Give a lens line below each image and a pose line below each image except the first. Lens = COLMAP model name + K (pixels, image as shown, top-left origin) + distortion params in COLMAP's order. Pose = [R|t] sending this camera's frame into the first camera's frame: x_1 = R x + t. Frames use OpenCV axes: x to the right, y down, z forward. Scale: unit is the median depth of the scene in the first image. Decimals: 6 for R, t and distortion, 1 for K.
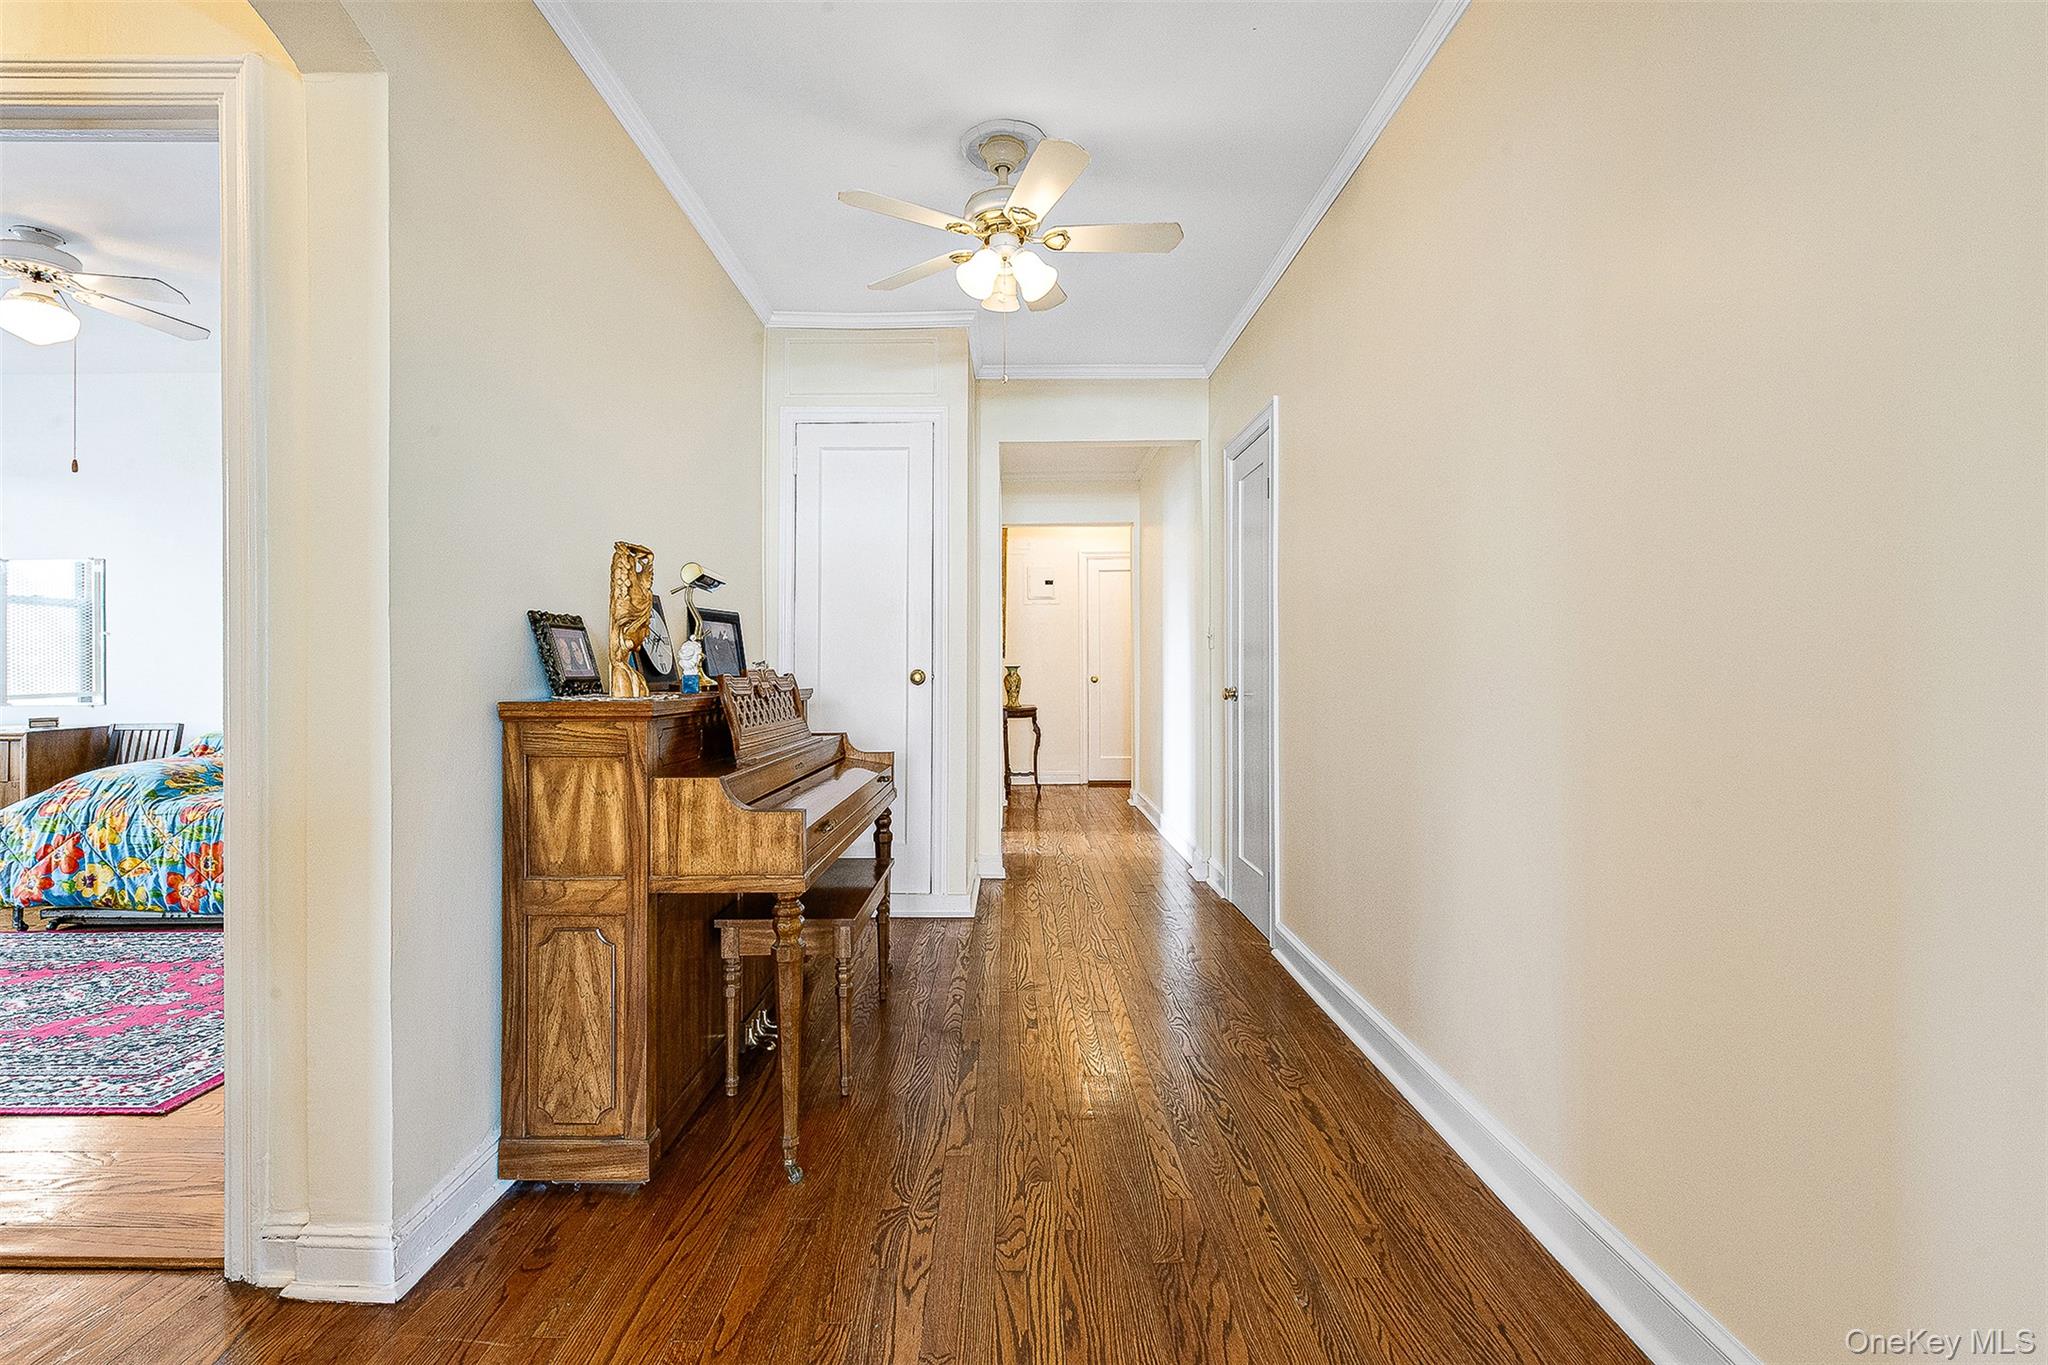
lens RADIAL K [[911.4, 0, 1012.9], [0, 911.4, 646.0], [0, 0, 1]] dist [-0.002346, -0.000682]
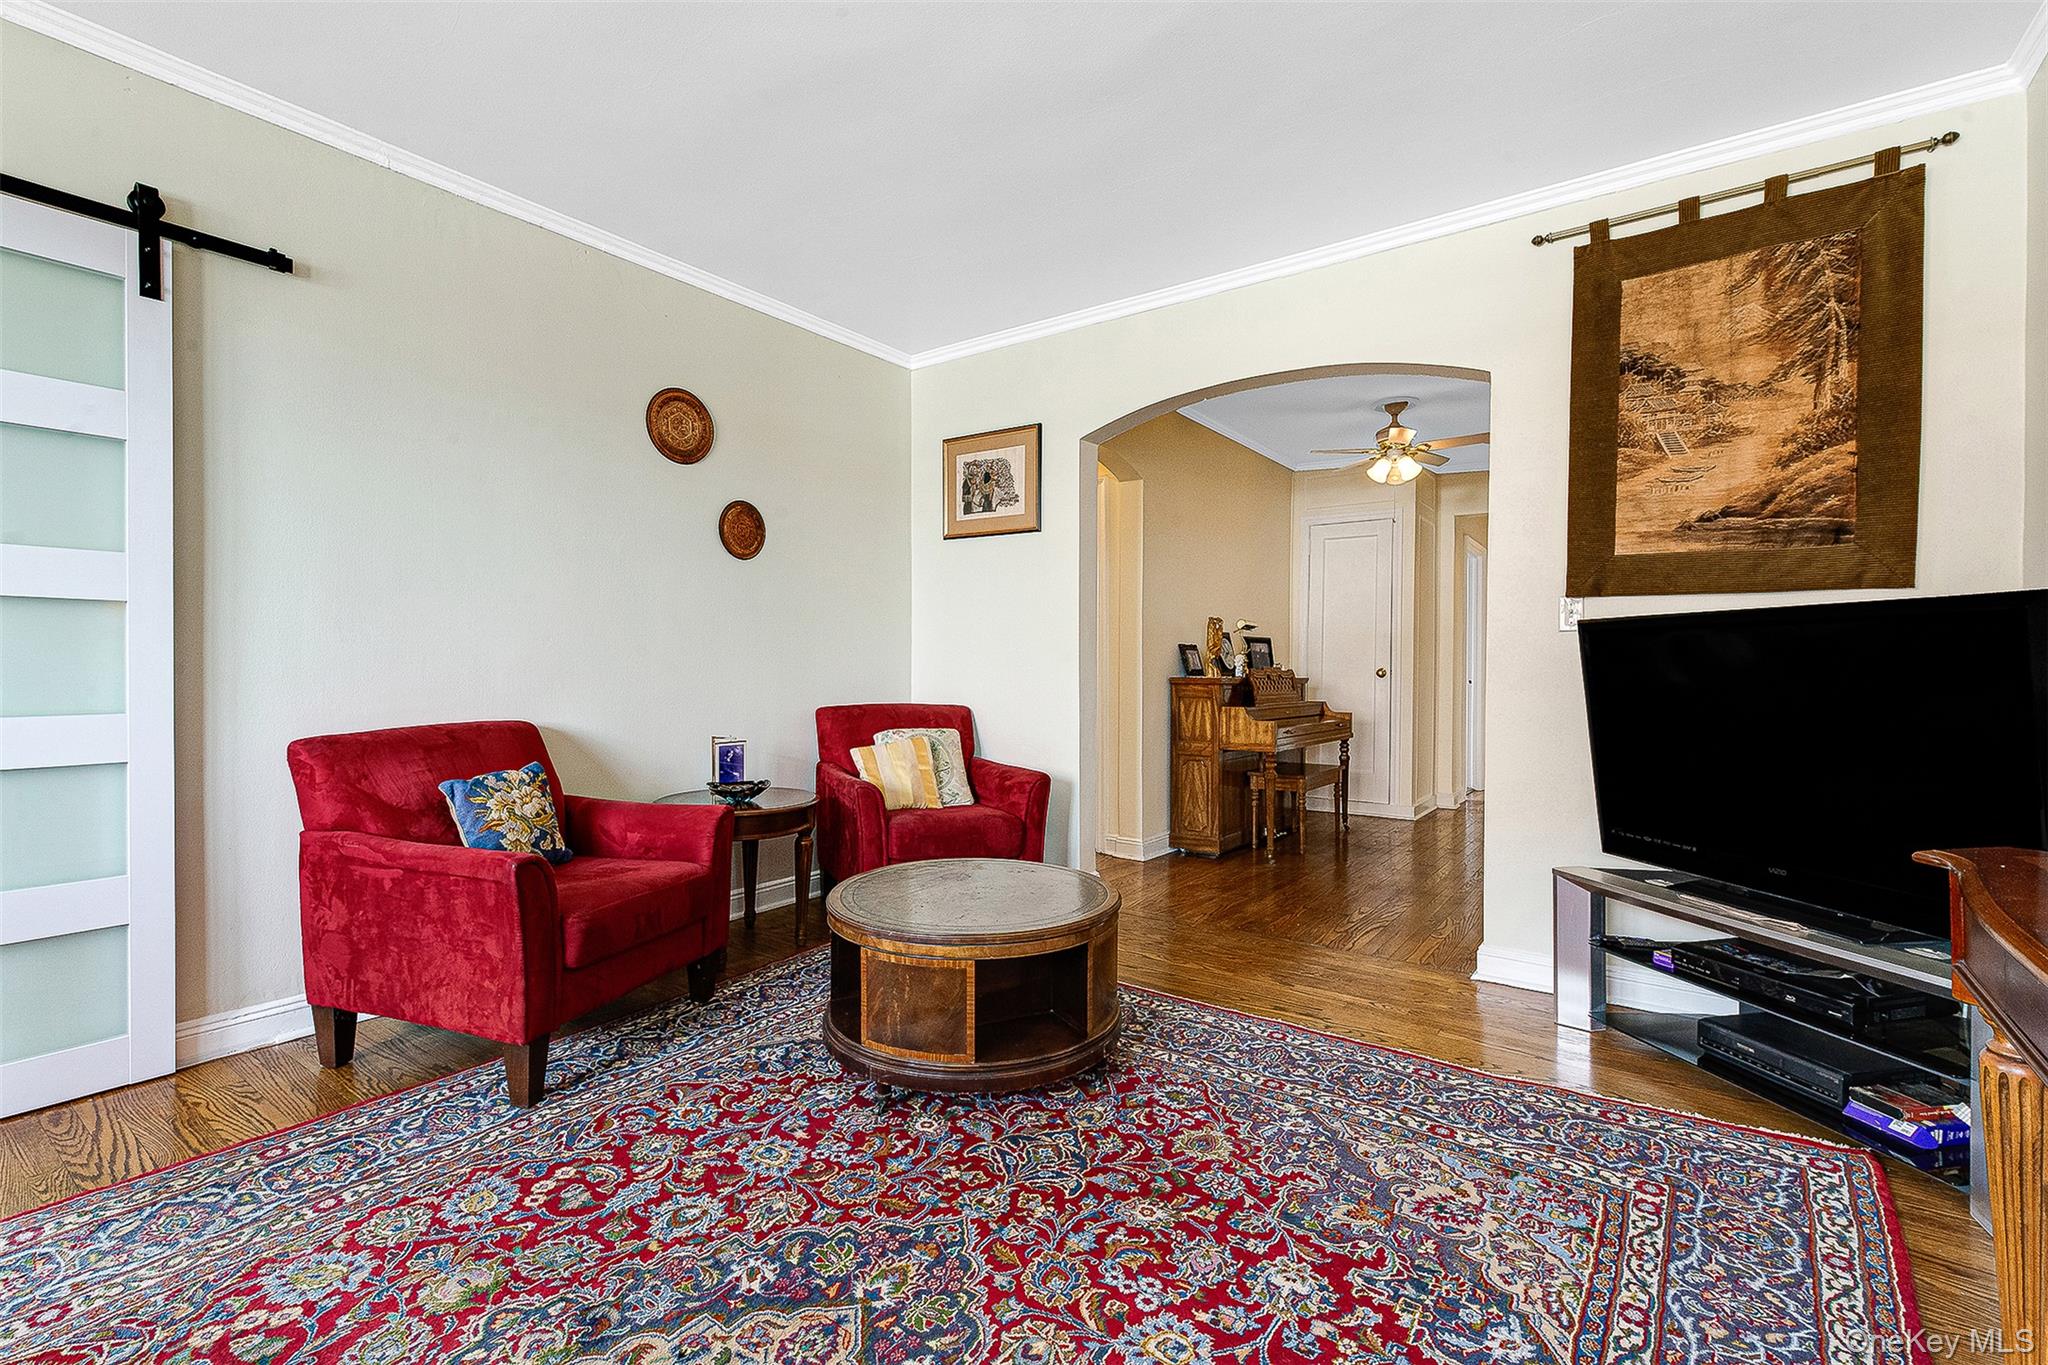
lens RADIAL K [[911.4, 0, 1036.9], [0, 911.4, 670.0], [0, 0, 1]] dist [-0.002346, -0.000682]
pose [[0.821733, 0.017194, -0.569614, 0.655522], [-0.001397, 0.999603, 0.028158, -0.037294], [0.569871, -0.022343, 0.821430, -1.446331]]
